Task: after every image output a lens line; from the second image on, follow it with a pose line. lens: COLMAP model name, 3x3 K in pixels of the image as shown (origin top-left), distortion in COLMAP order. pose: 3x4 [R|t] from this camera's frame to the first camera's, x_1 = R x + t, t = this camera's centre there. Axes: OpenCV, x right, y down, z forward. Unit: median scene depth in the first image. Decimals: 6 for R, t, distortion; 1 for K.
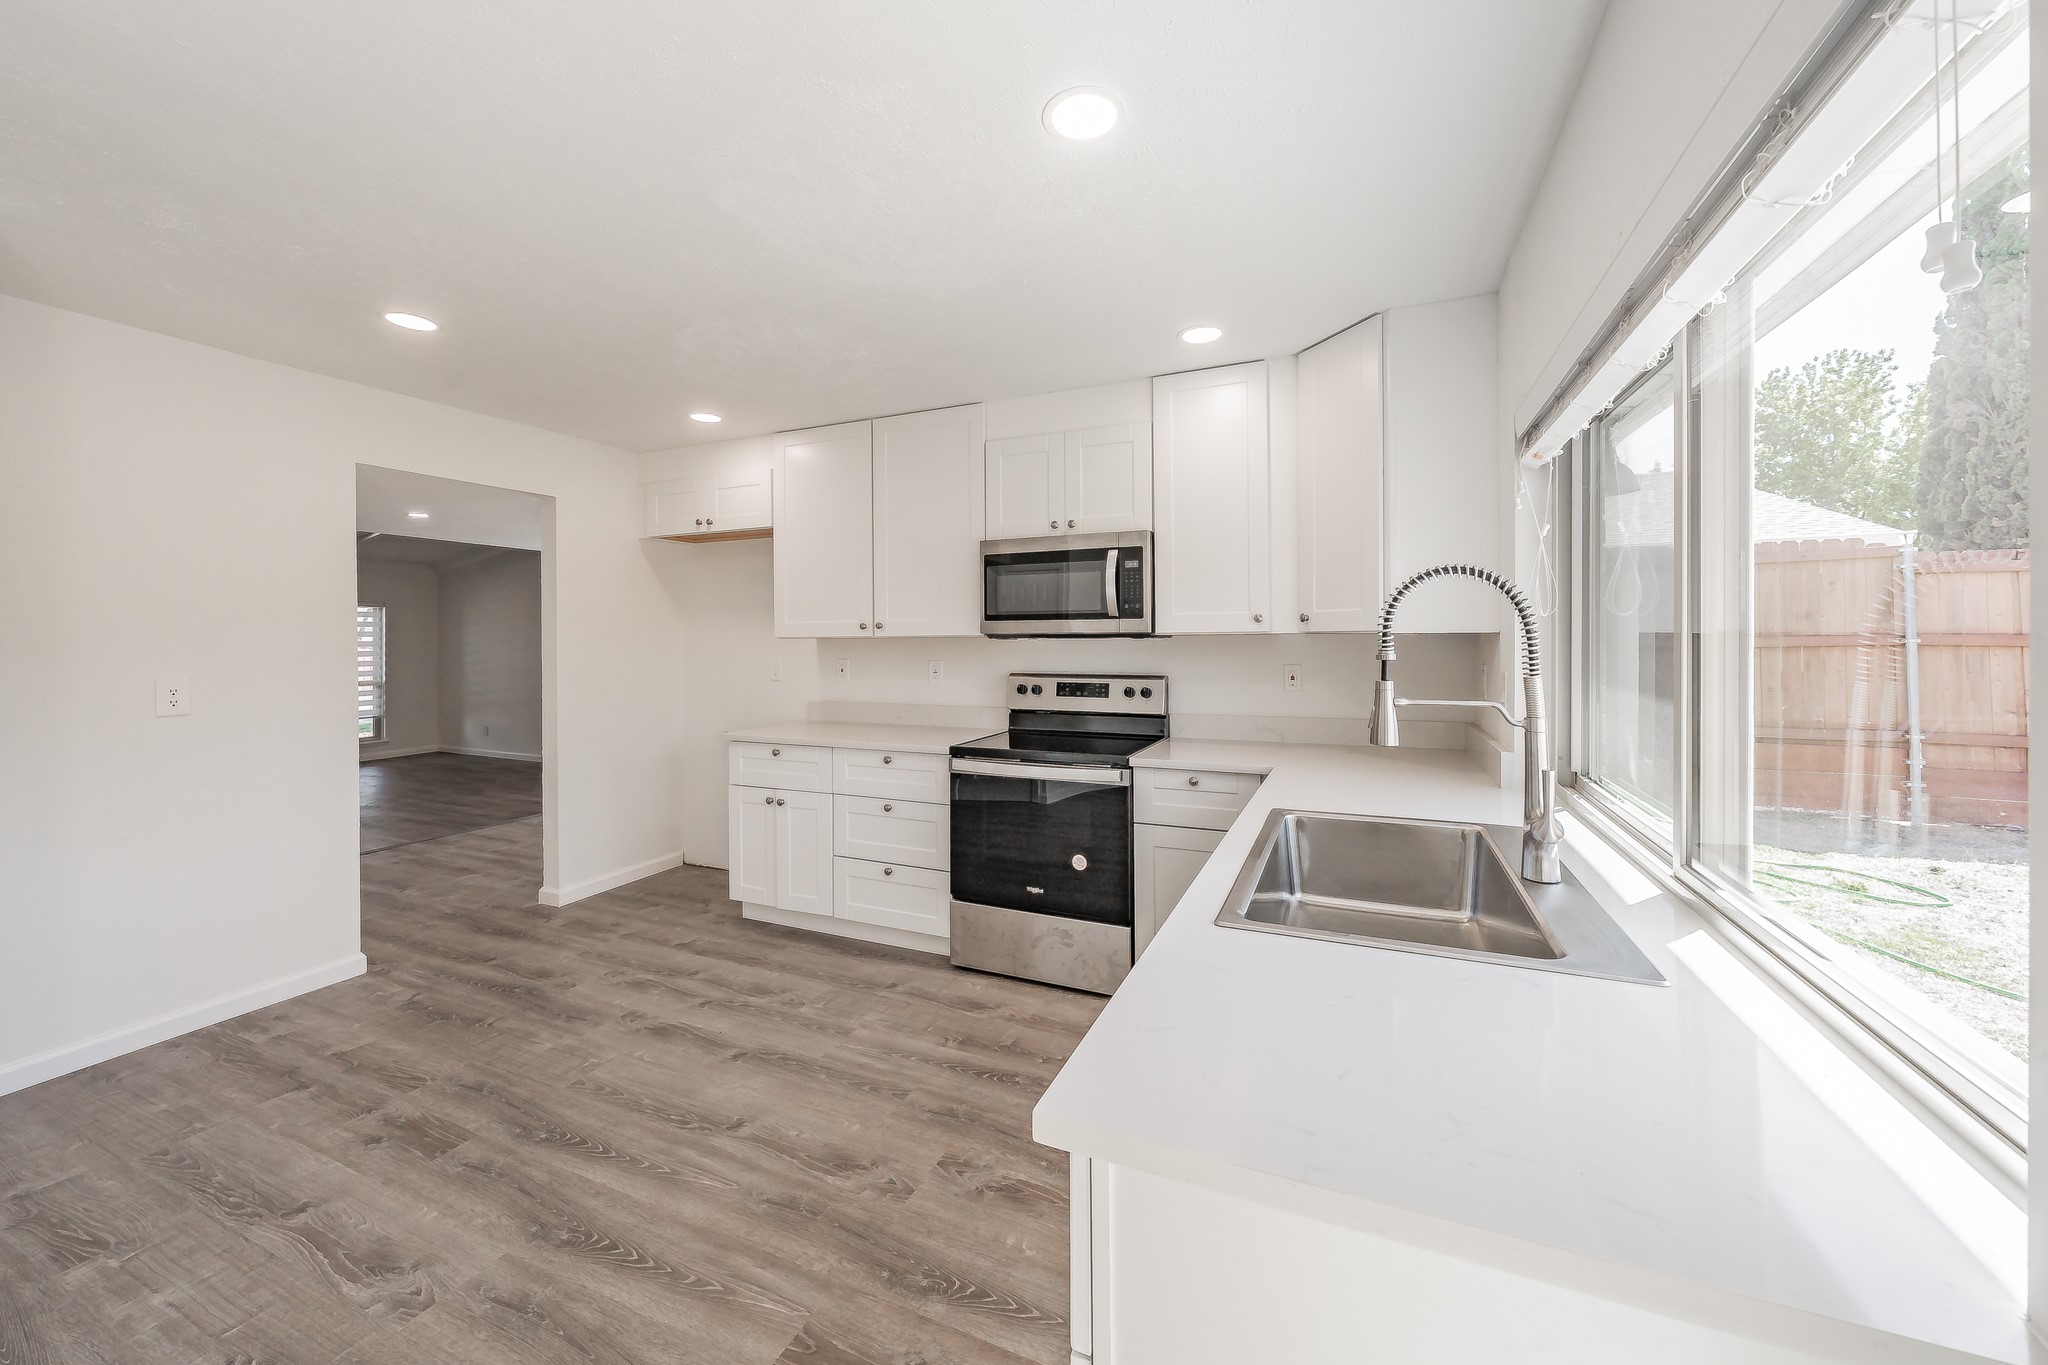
lens RADIAL K [[765.8, 0, 1025.9], [0, 765.8, 646.1], [0, 0, 1]] dist [-0.000117, -0.000133]
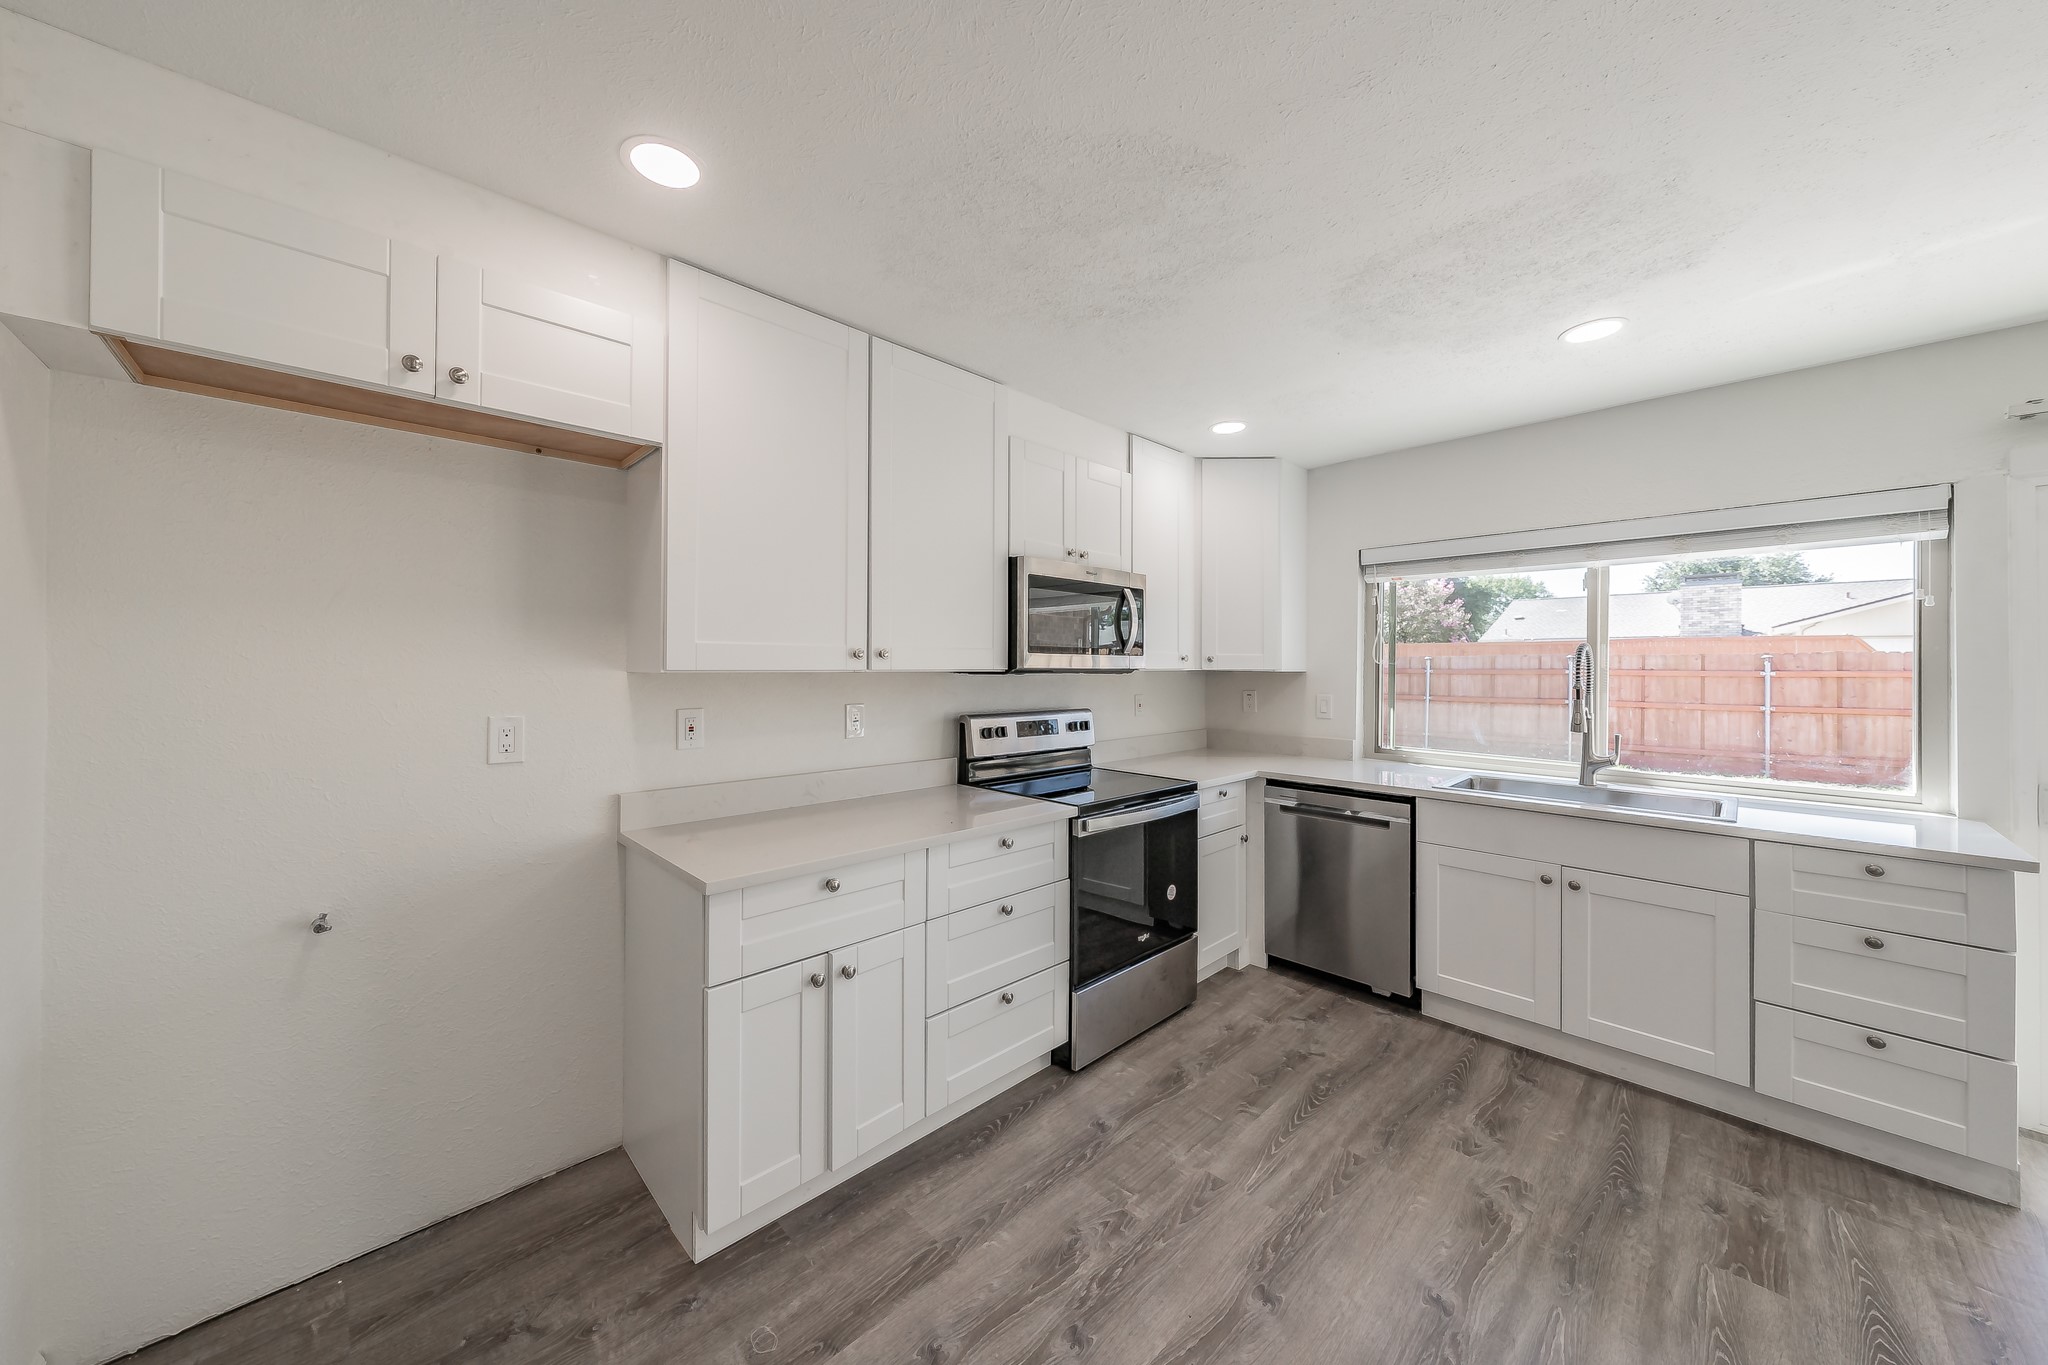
lens RADIAL K [[709.7, 0, 1023.4], [0, 709.7, 670.5], [0, 0, 1]] dist [0.000310, 0.000362]
pose [[0.377963, 0.004066, 0.925812, -0.899074], [0.001076, 0.999988, -0.004831, -0.011743], [-0.925820, 0.002823, 0.377954, 0.830885]]
